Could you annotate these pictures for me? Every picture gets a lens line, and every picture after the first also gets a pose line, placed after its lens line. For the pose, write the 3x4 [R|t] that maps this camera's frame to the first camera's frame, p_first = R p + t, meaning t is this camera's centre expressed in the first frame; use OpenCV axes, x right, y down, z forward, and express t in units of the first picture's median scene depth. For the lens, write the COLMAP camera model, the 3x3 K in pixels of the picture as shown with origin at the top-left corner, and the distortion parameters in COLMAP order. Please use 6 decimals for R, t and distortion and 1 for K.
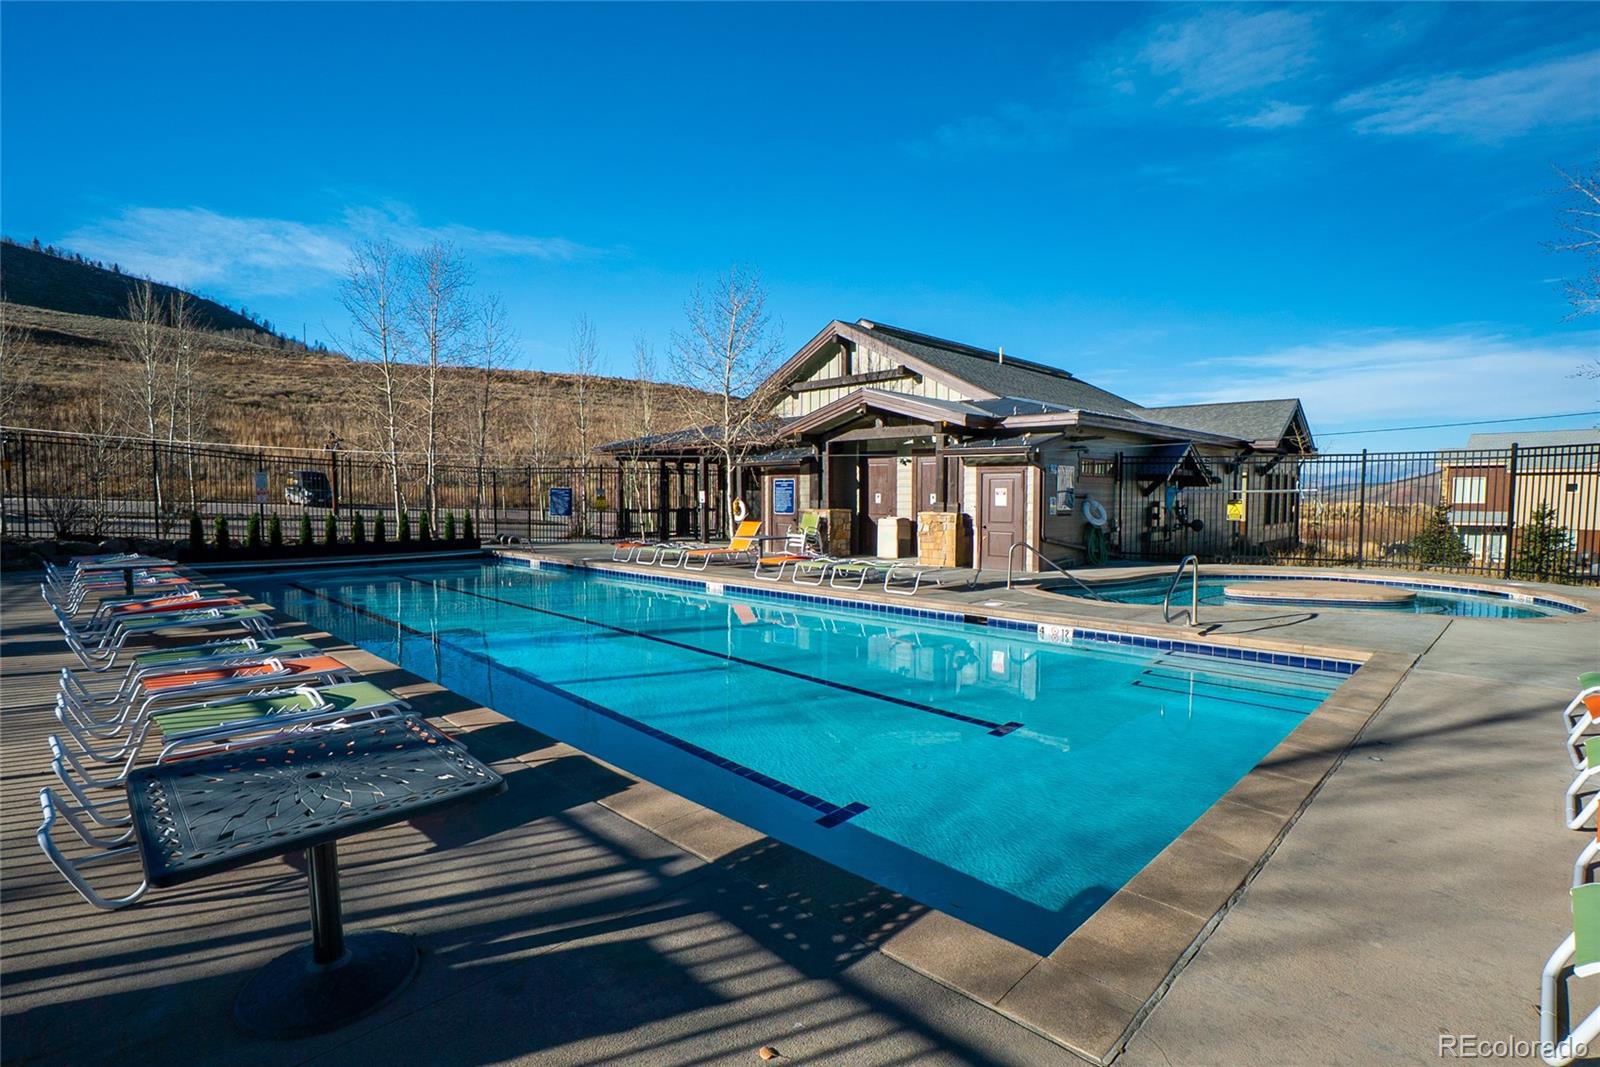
lens RADIAL K [[729.9, 0, 800.0], [0, 729.9, 533.5], [0, 0, 1]] dist [0.000072, -0.000004]
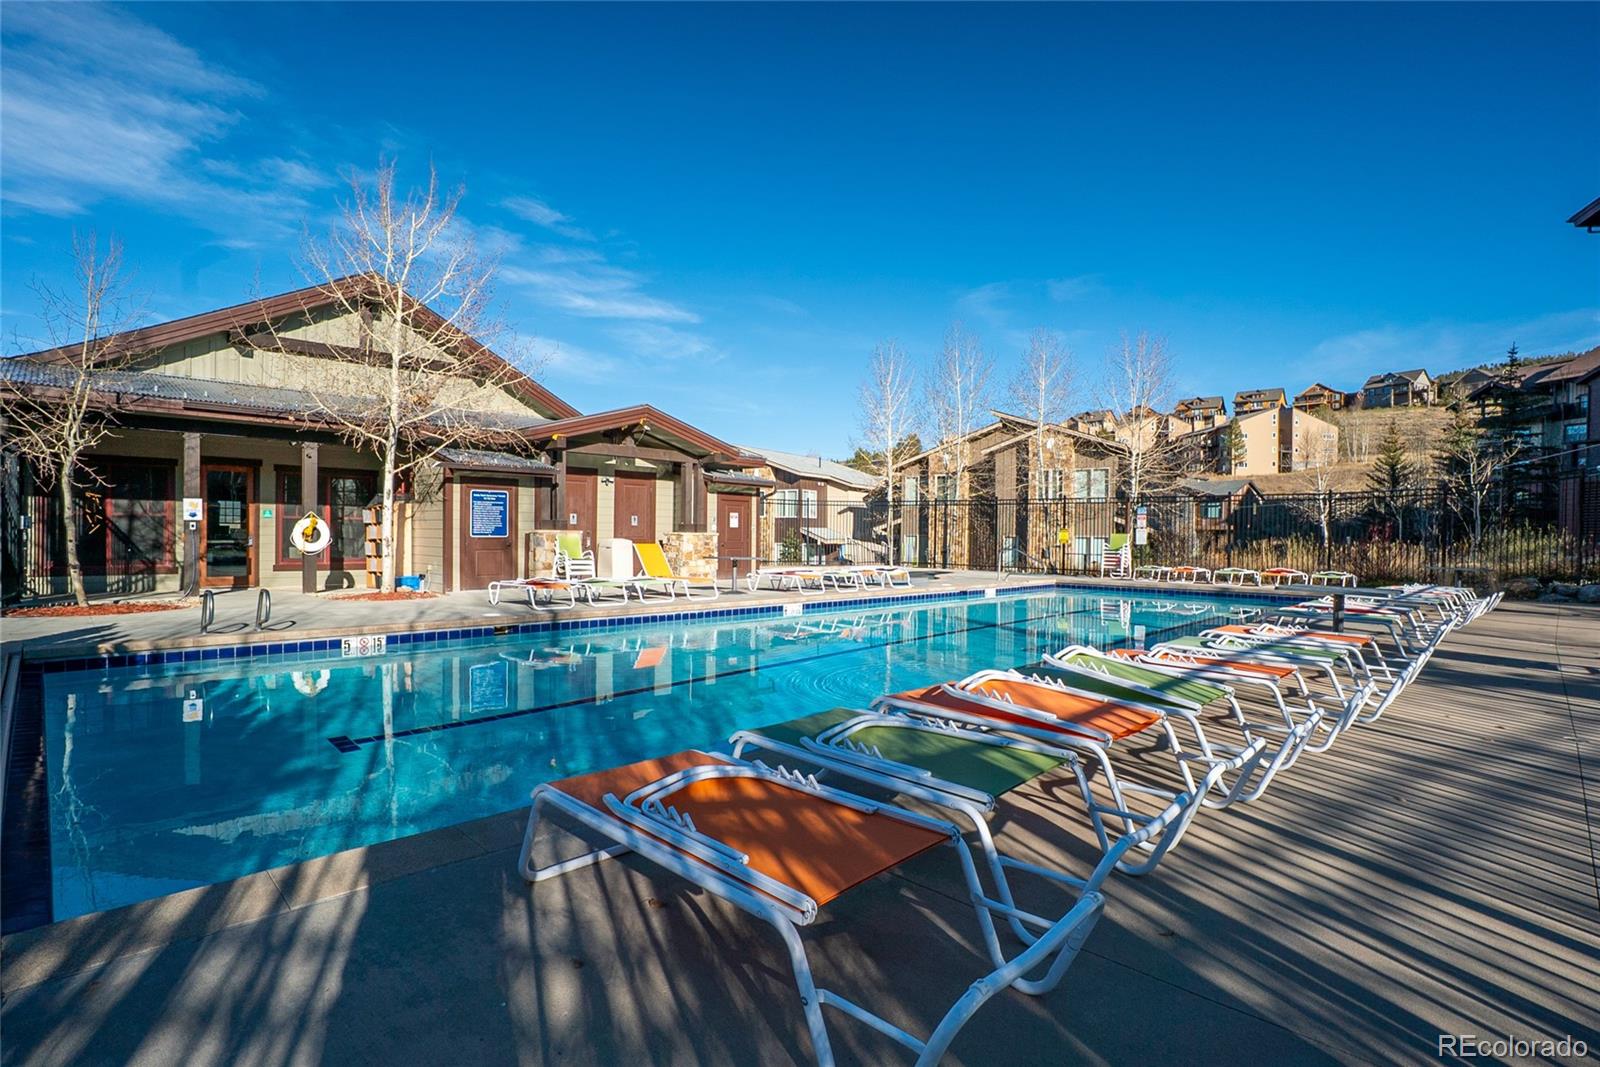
lens RADIAL K [[729.9, 0, 800.0], [0, 729.9, 533.5], [0, 0, 1]] dist [0.000072, -0.000004]
pose [[0.058854, -0.035349, 0.997641, -0.913868], [0.001539, 0.999375, 0.035319, -0.061678], [-0.998265, -0.000543, 0.058871, 0.664165]]
